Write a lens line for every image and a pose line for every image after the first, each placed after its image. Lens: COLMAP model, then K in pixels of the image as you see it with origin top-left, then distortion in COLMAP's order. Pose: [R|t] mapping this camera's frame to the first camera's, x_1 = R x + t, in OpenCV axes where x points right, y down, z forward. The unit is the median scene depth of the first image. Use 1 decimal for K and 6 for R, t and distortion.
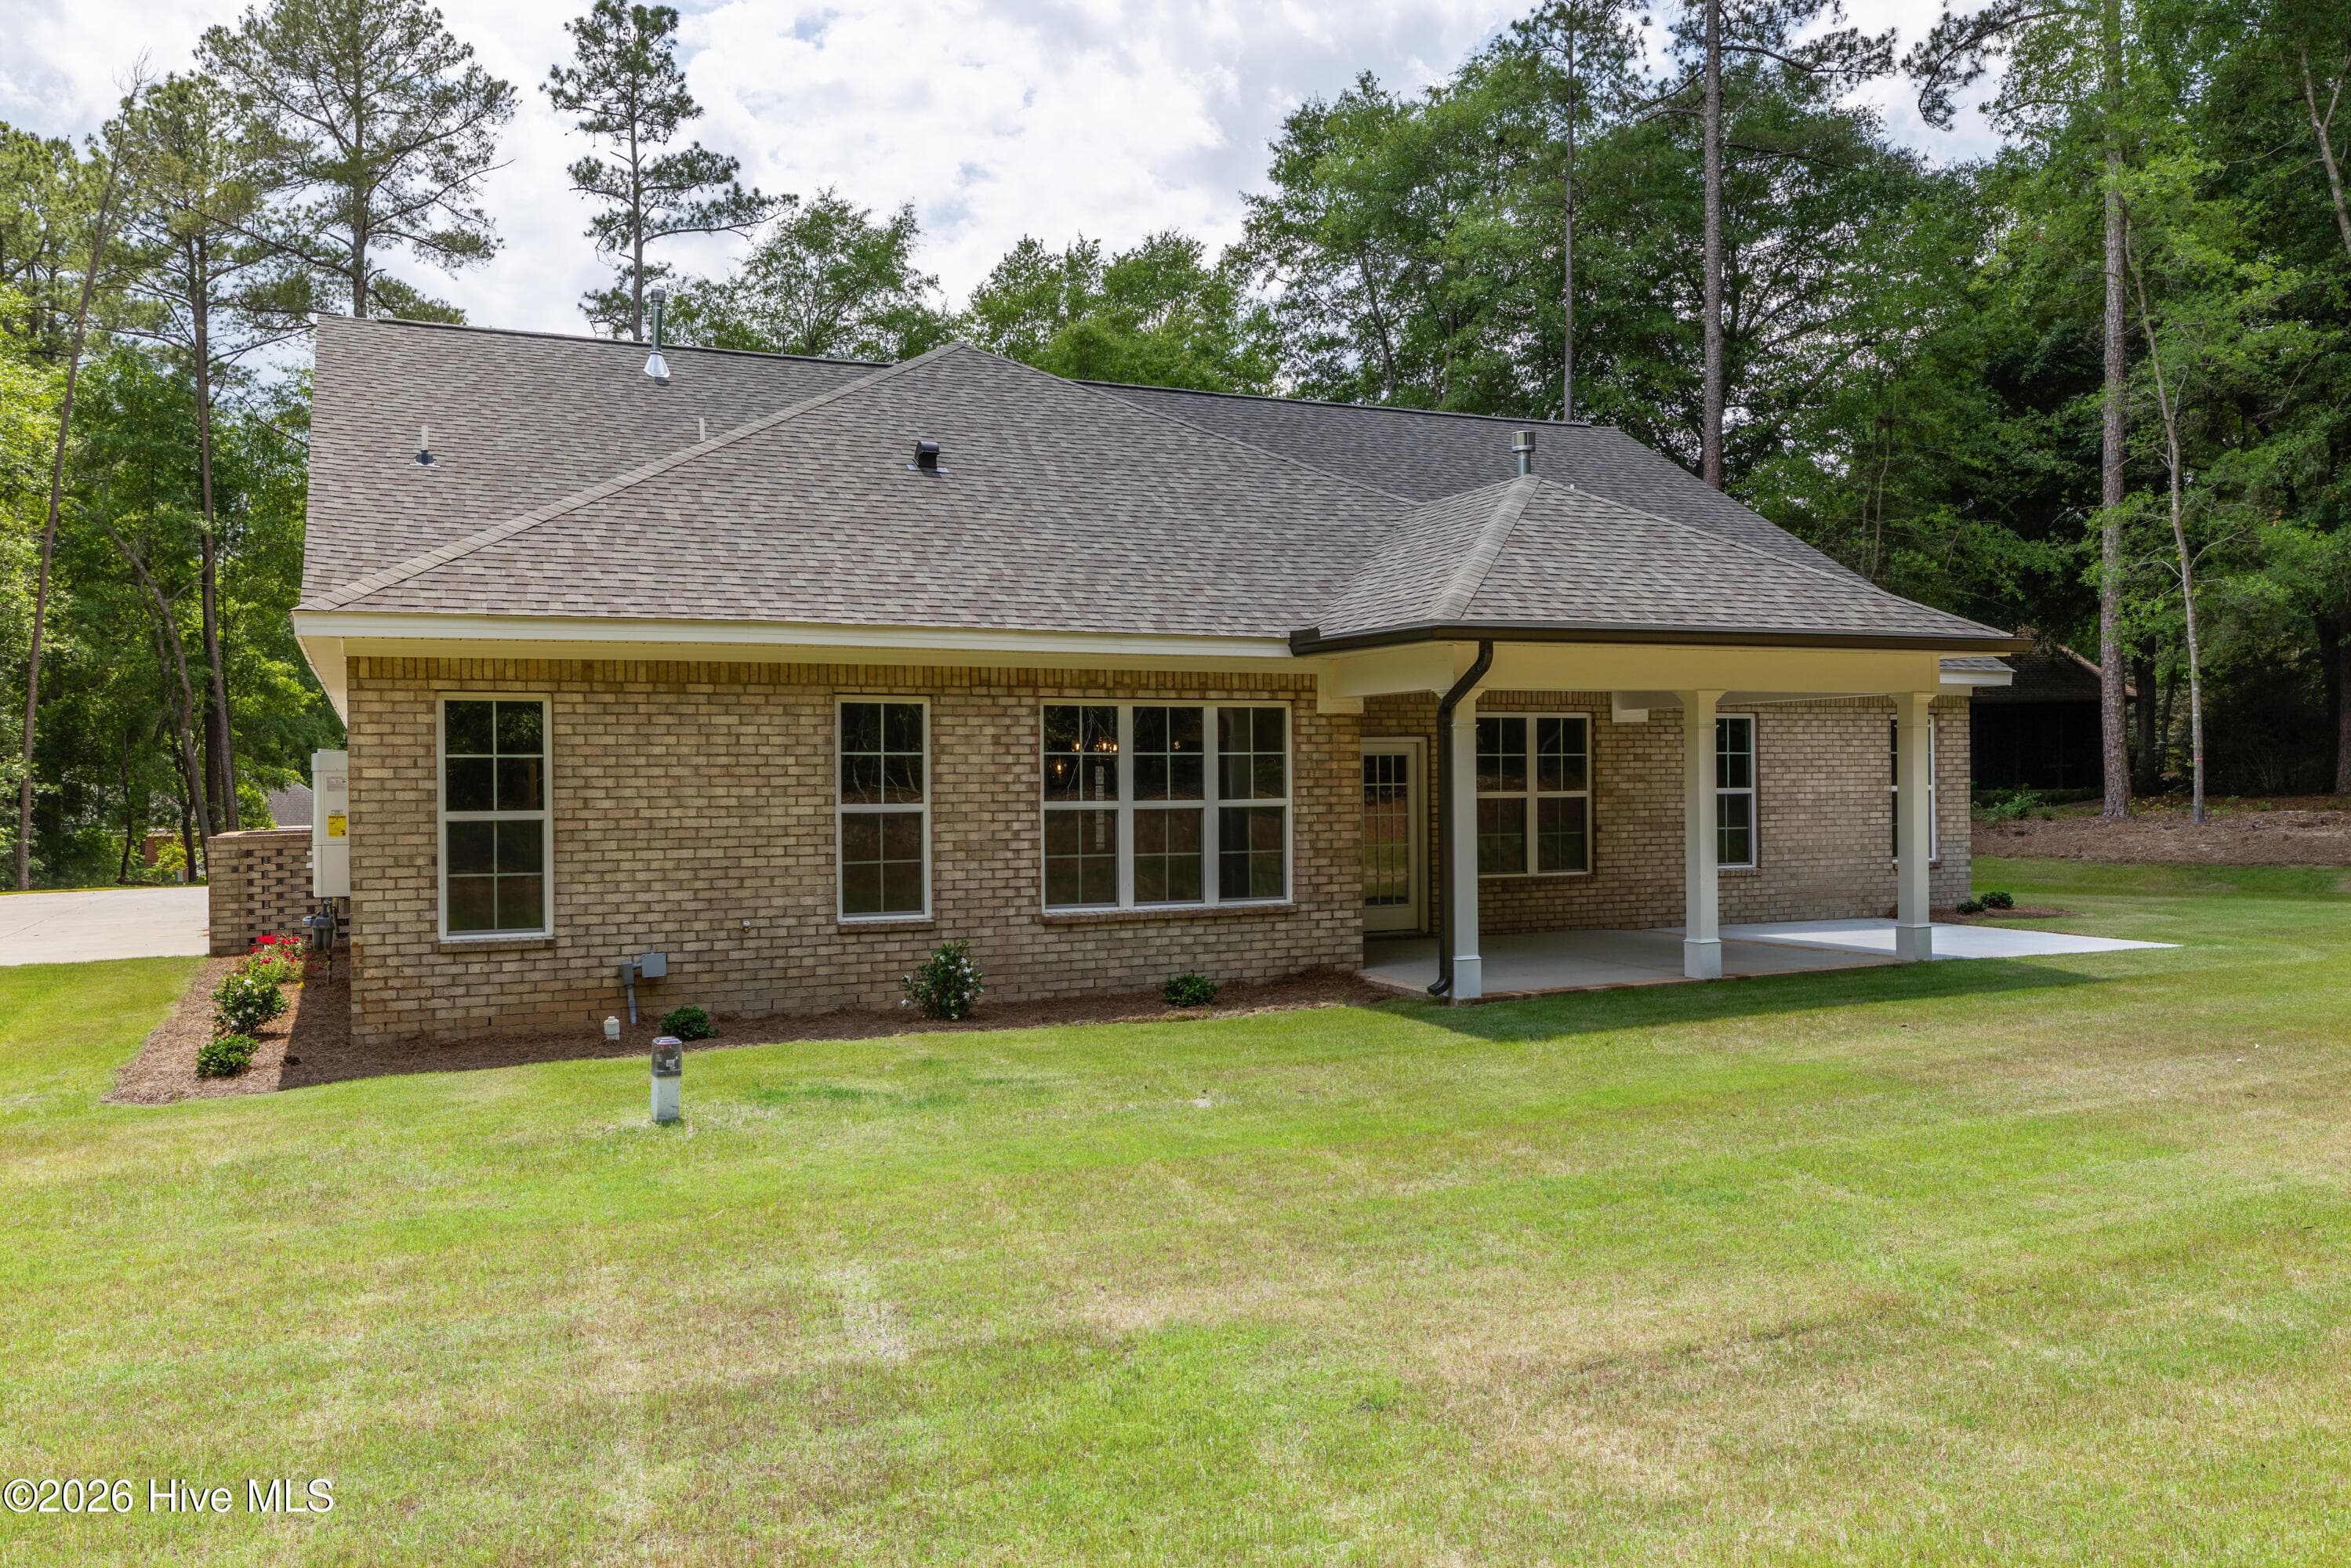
lens RADIAL K [[1762.4, 0, 1178.0], [0, 1762.4, 763.7], [0, 0, 1]] dist [0.014470, -0.021721]
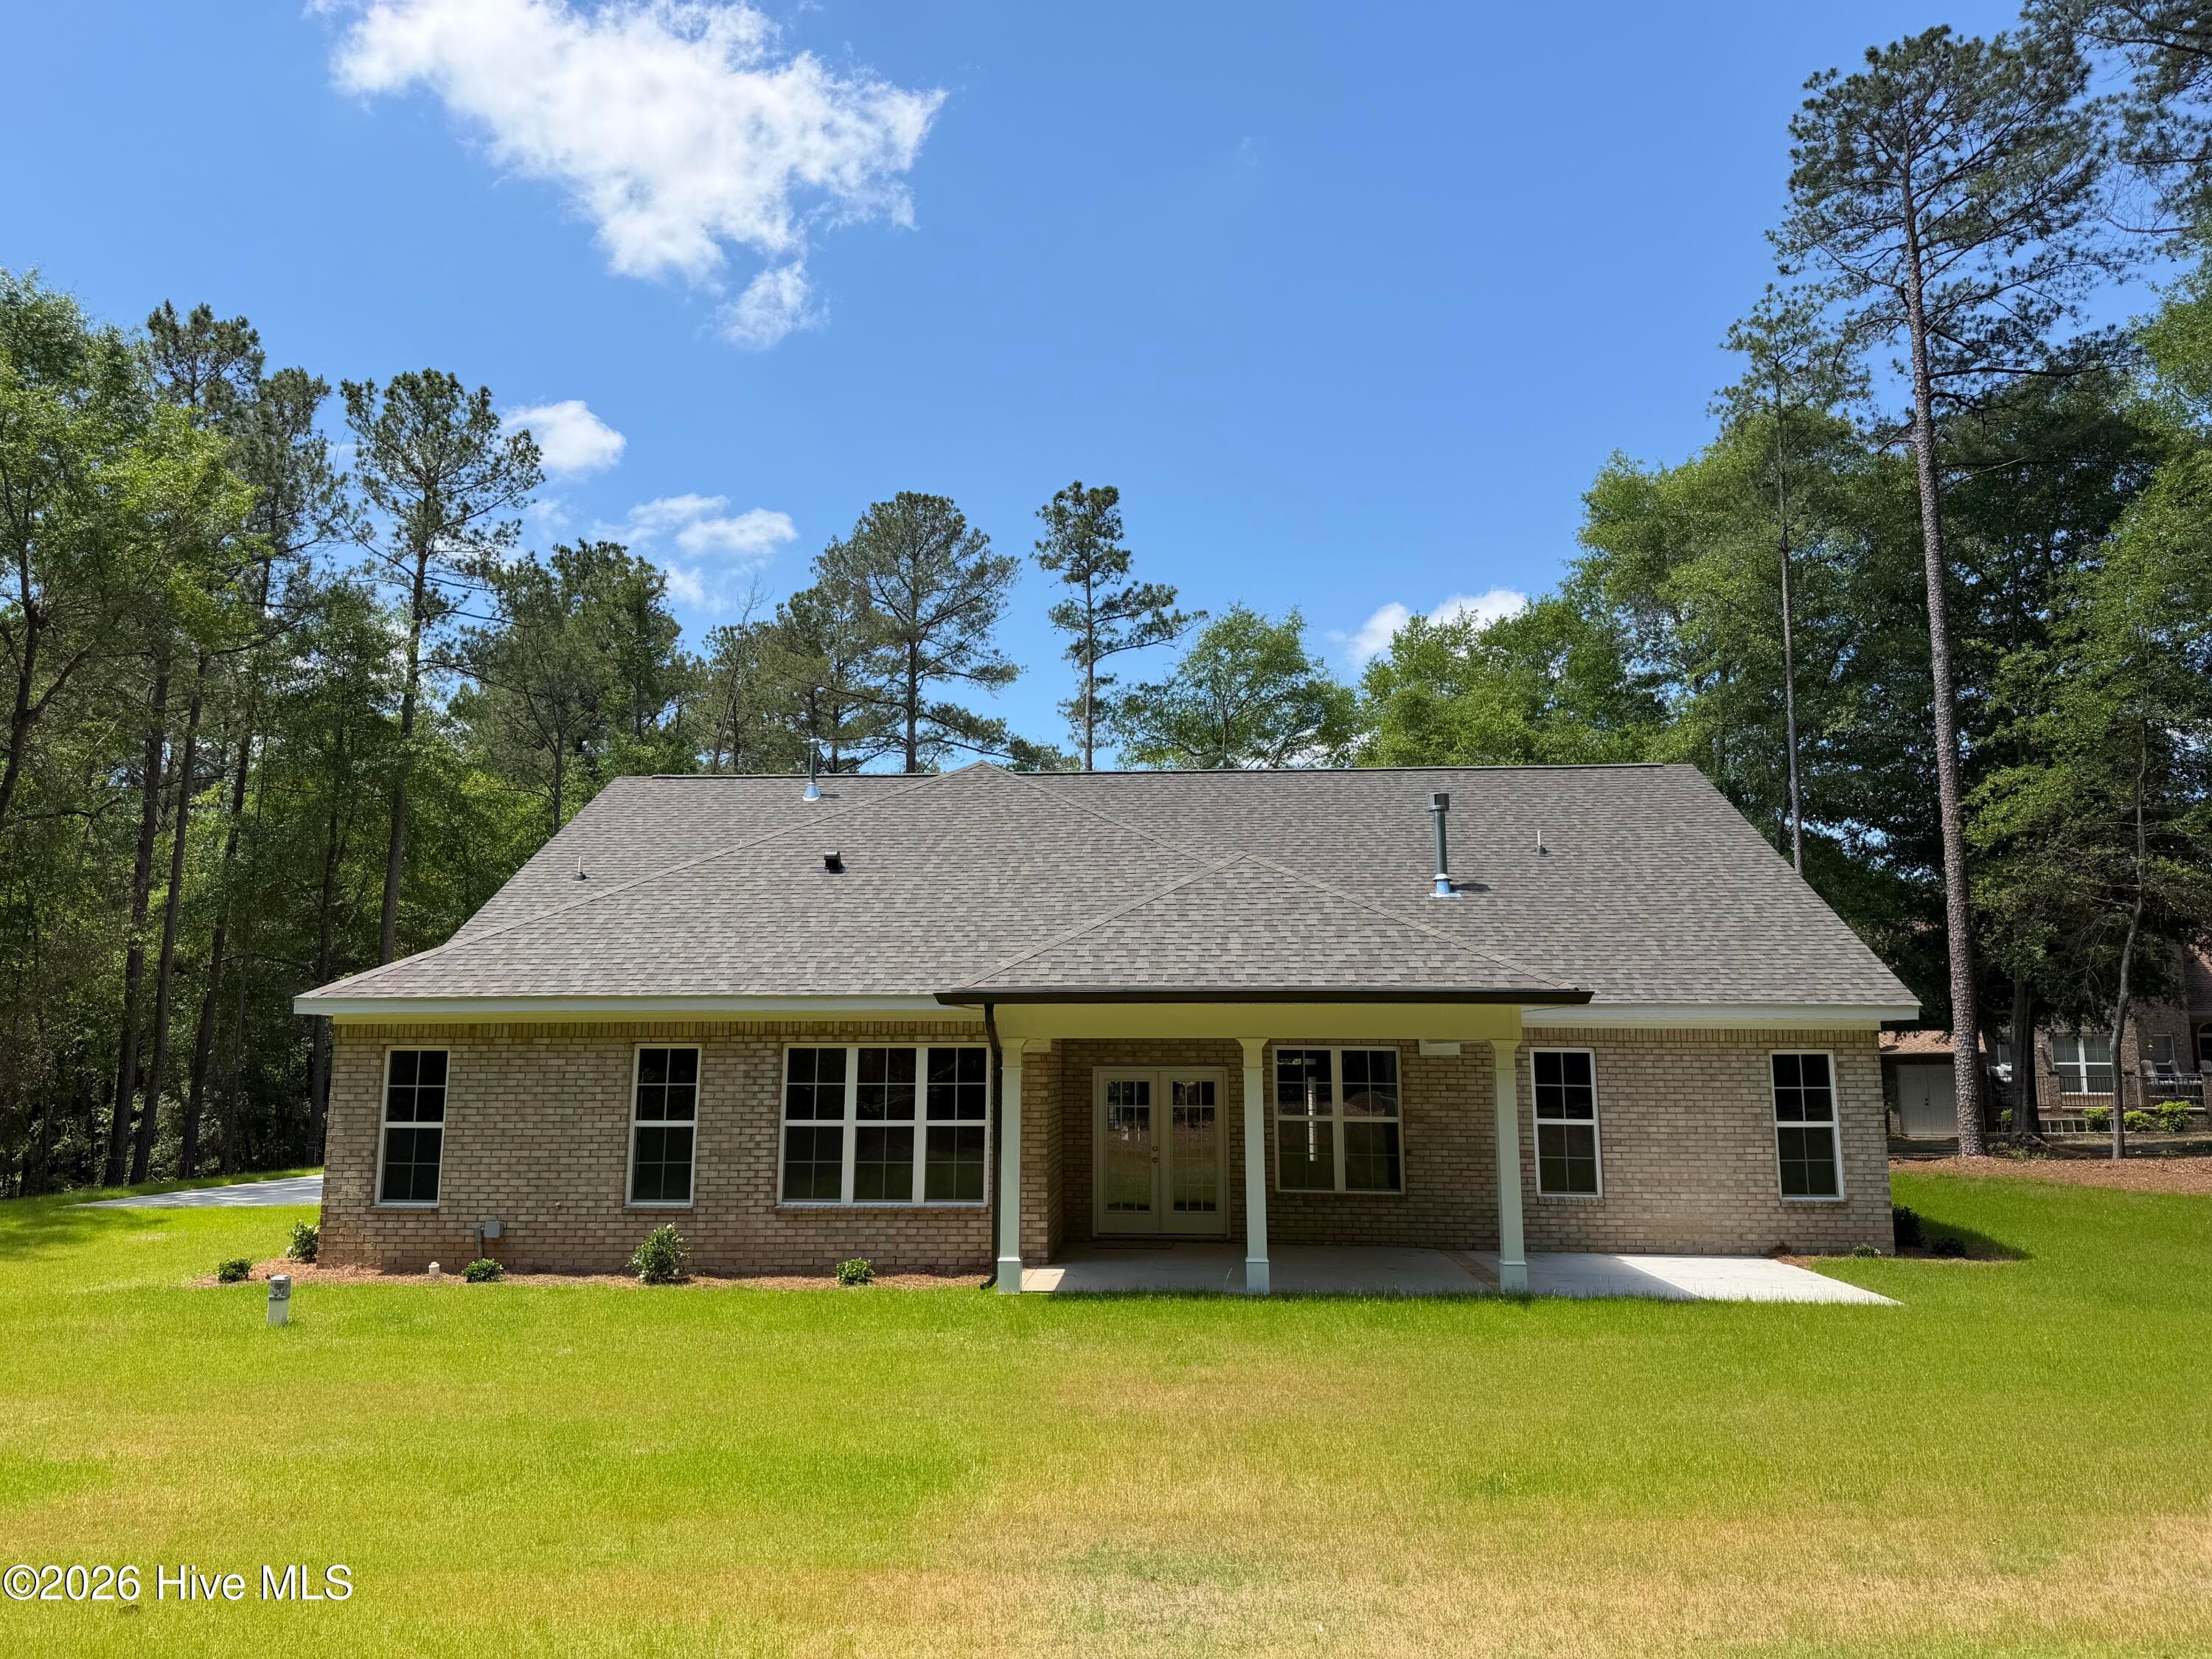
lens RADIAL K [[1521.3, 0, 1089.8], [0, 1521.3, 841.2], [0, 0, 1]] dist [0.084847, -0.086063]
pose [[0.884175, -0.054069, -0.464016, 0.653501], [-0.007749, 0.991445, -0.130291, -0.038140], [0.467091, 0.118796, 0.876193, 0.043999]]
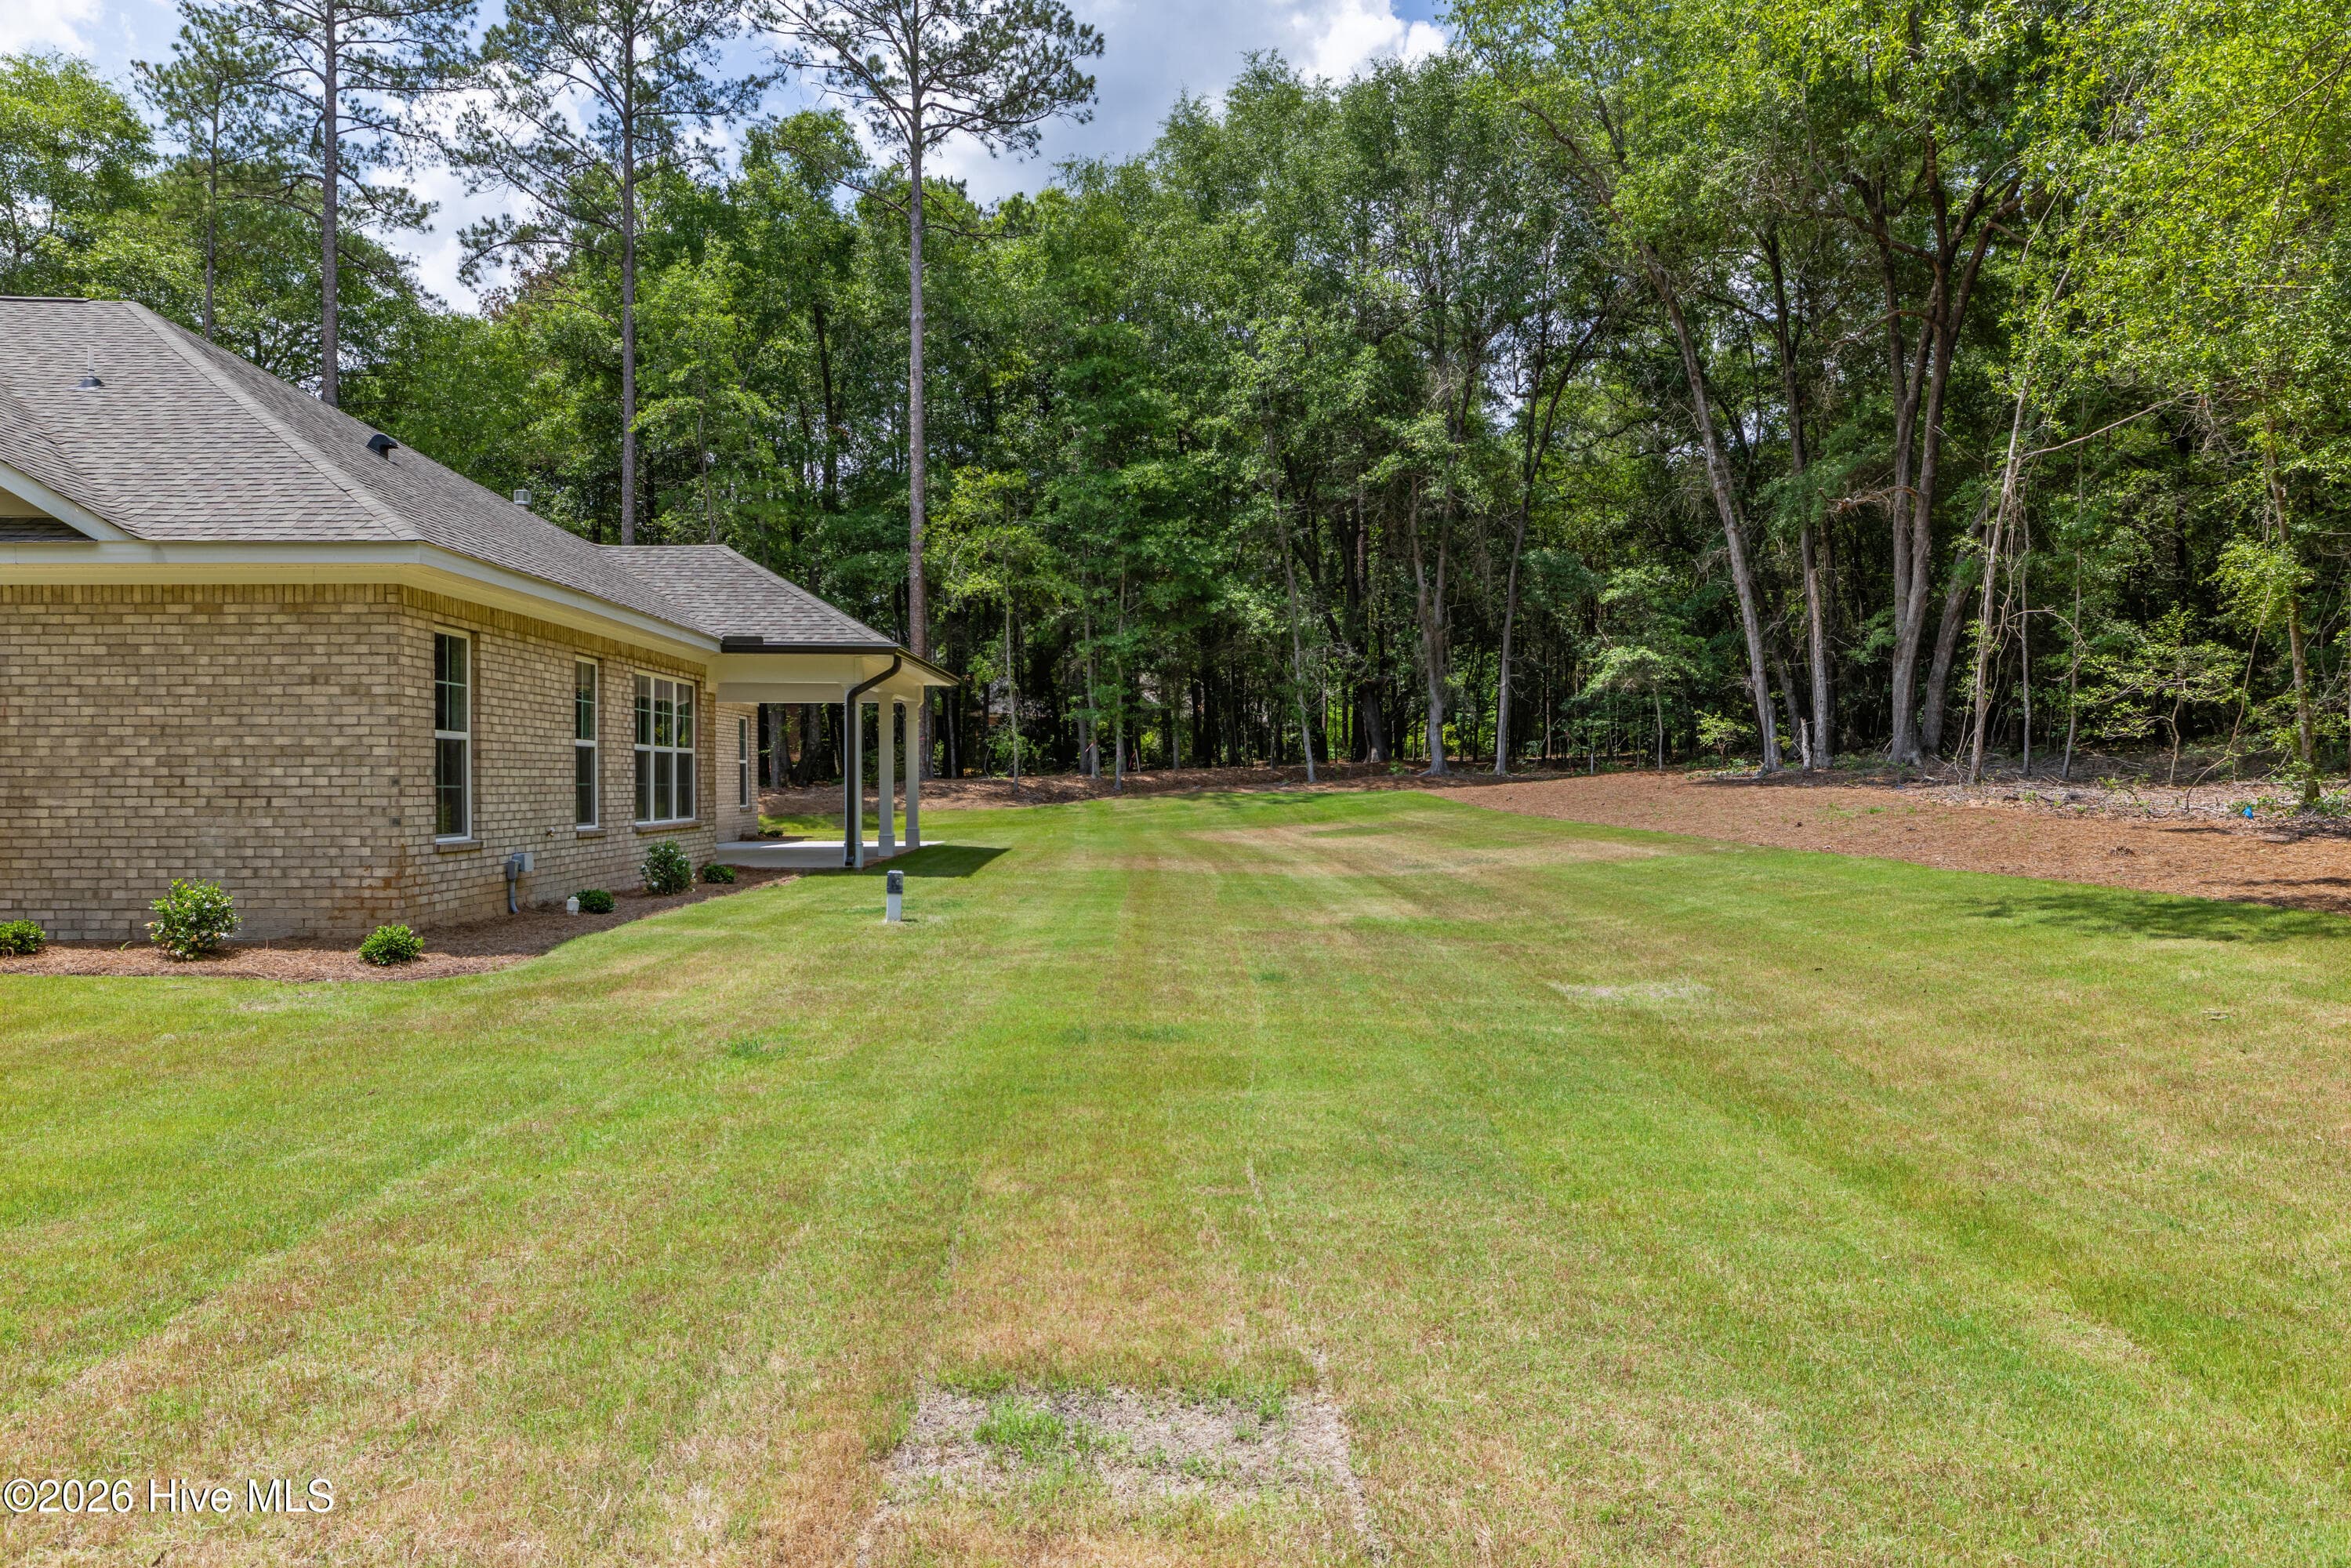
lens RADIAL K [[1430.2, 0, 1166.0], [0, 1430.2, 773.4], [0, 0, 1]] dist [-0.004362, 0.003402]
pose [[0.403673, 0.014547, 0.914788, -0.868402], [-0.009860, 0.999885, -0.011550, 0.050281], [-0.914850, -0.004357, 0.403770, 0.162843]]
